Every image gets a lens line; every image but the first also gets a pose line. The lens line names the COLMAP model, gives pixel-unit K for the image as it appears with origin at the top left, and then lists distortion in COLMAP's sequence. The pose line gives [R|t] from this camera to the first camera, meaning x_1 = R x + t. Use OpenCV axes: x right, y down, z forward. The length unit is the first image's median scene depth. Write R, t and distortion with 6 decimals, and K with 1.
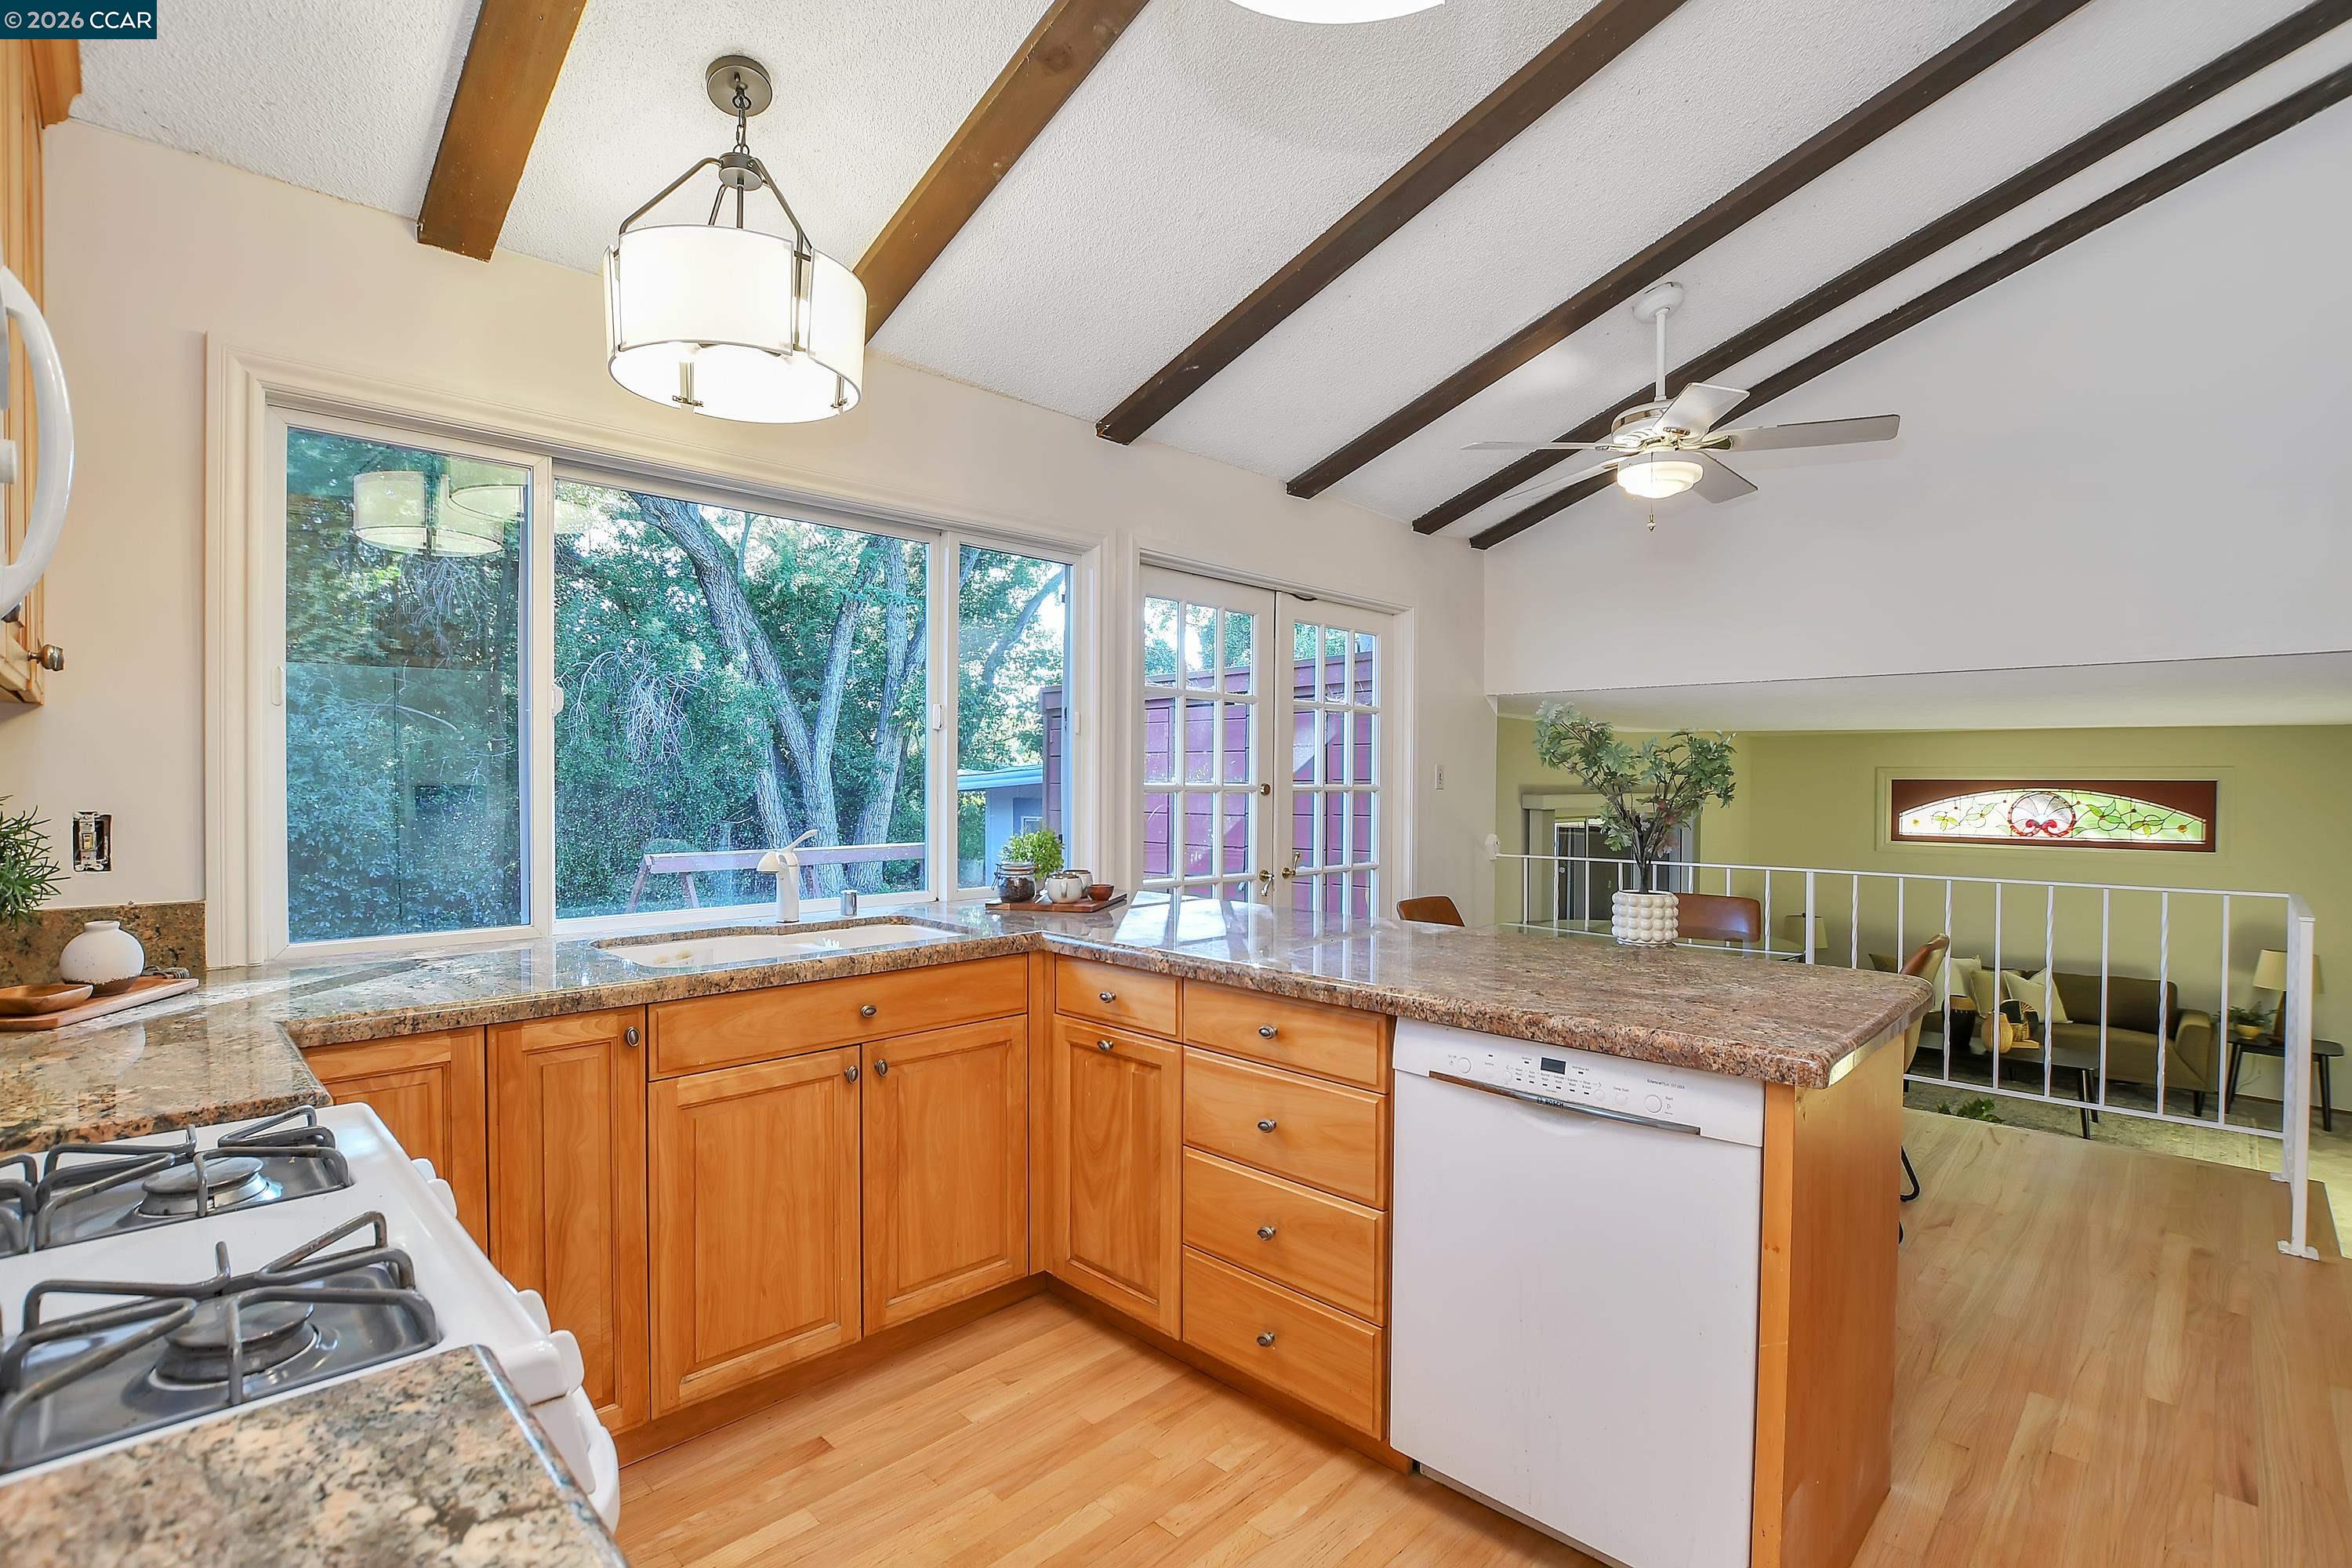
lens RADIAL K [[1060.1, 0, 1186.6], [0, 1060.1, 784.5], [0, 0, 1]] dist [-0.032048, 0.004758]
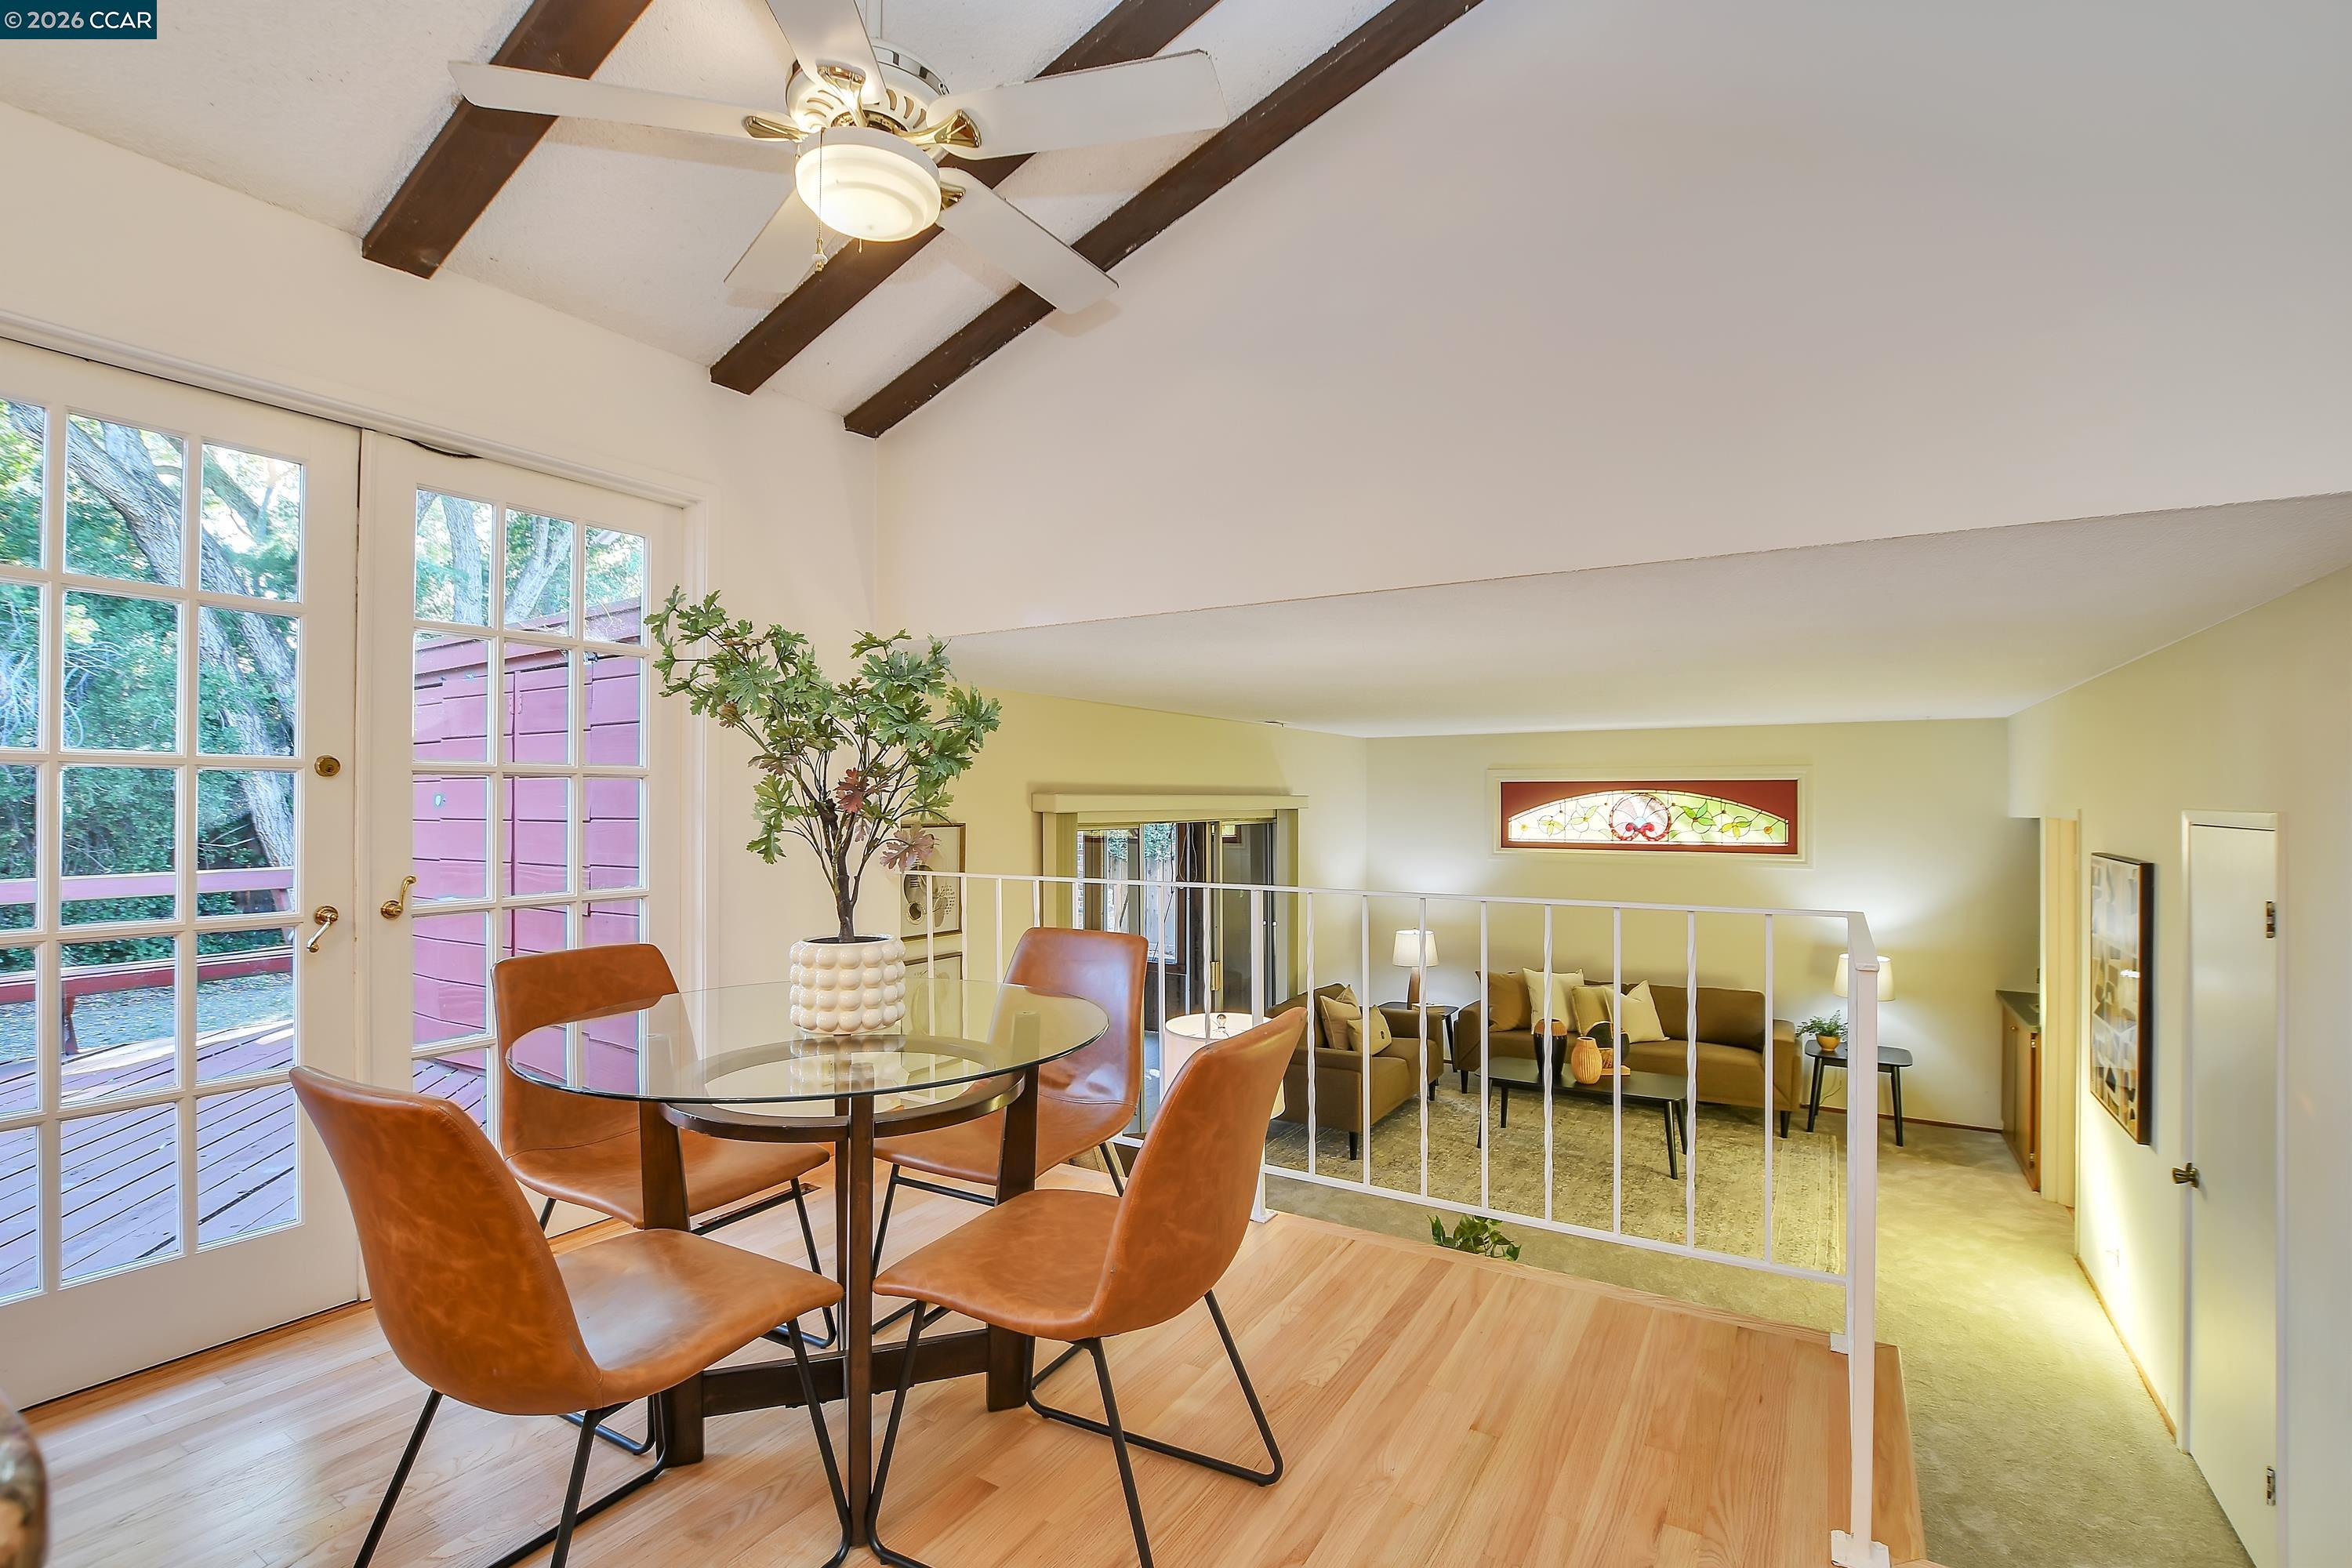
lens RADIAL K [[1060.1, 0, 1172.6], [0, 1060.1, 793.2], [0, 0, 1]] dist [-0.032048, 0.004758]
pose [[0.972545, -0.002777, 0.232699, 0.210086], [0.004922, 0.999951, -0.008638, 0.014578], [-0.232663, 0.009546, 0.972511, 0.189661]]
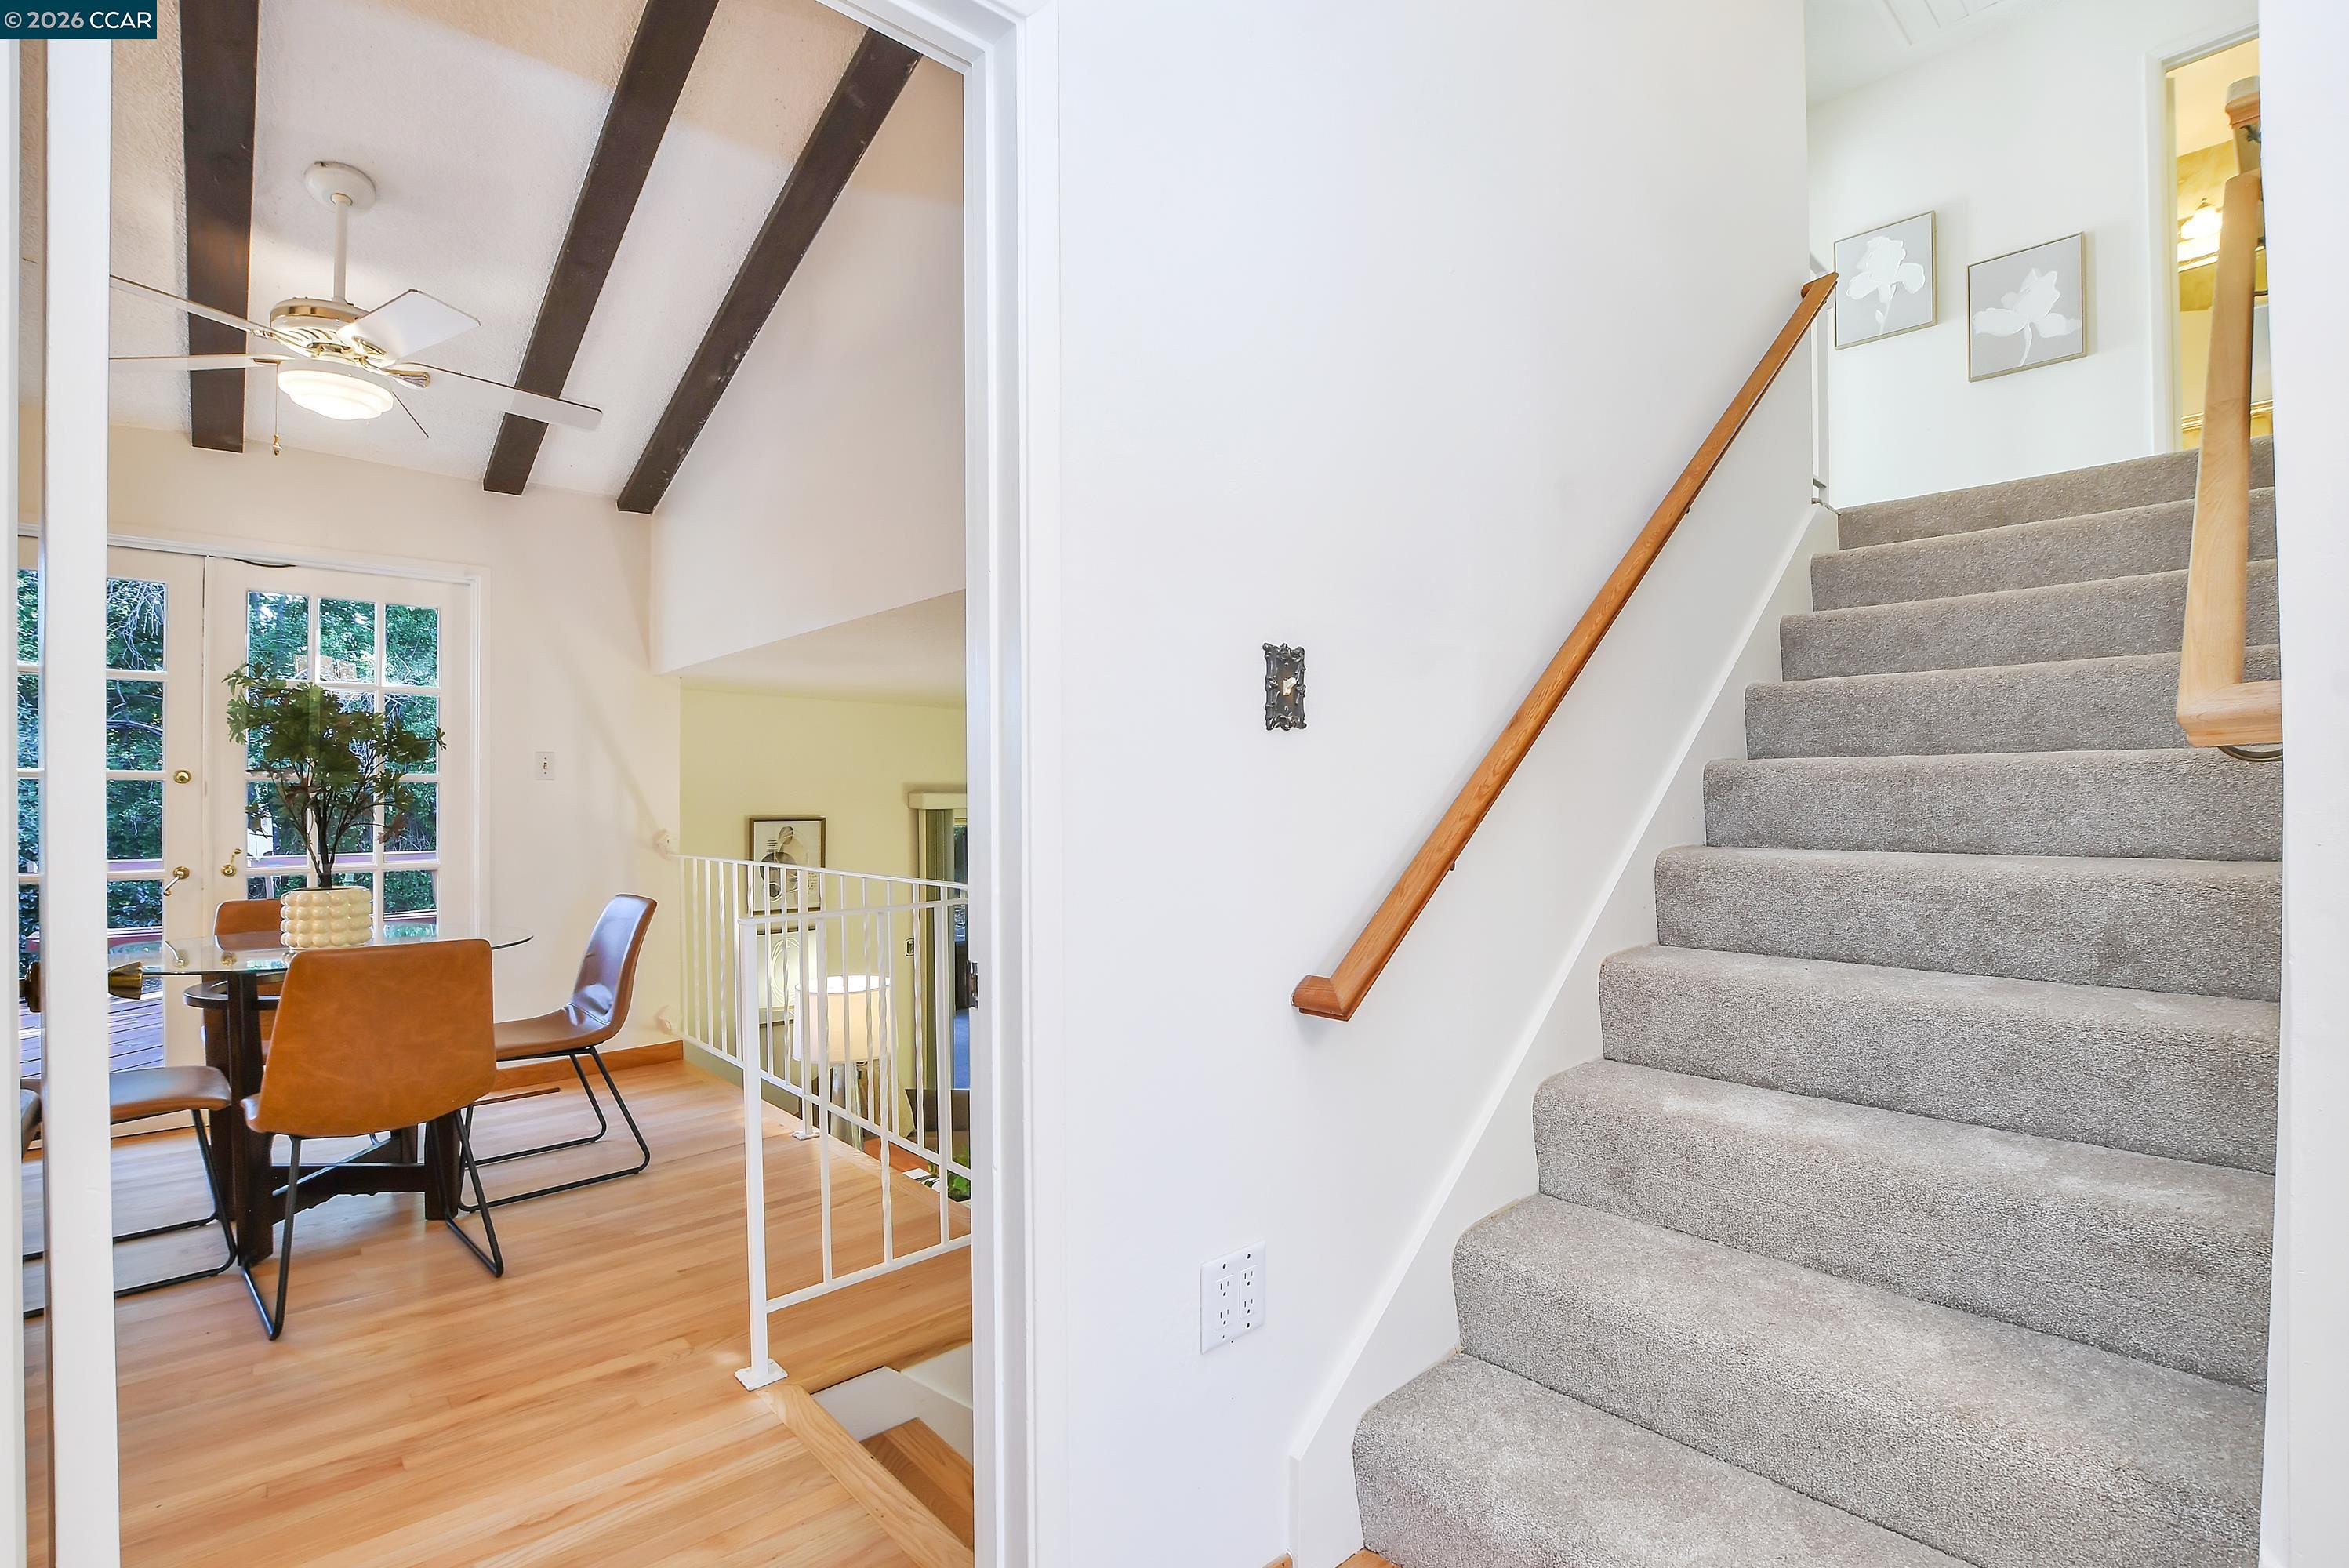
lens RADIAL K [[1058.6, 0, 1160.5], [0, 1058.6, 799.1], [0, 0, 1]] dist [-0.022782, 0.000793]
pose [[0.999023, -0.008233, -0.043416, 0.514584], [0.008023, 0.999955, -0.005005, 0.018869], [0.043455, 0.004652, 0.999045, 0.088962]]
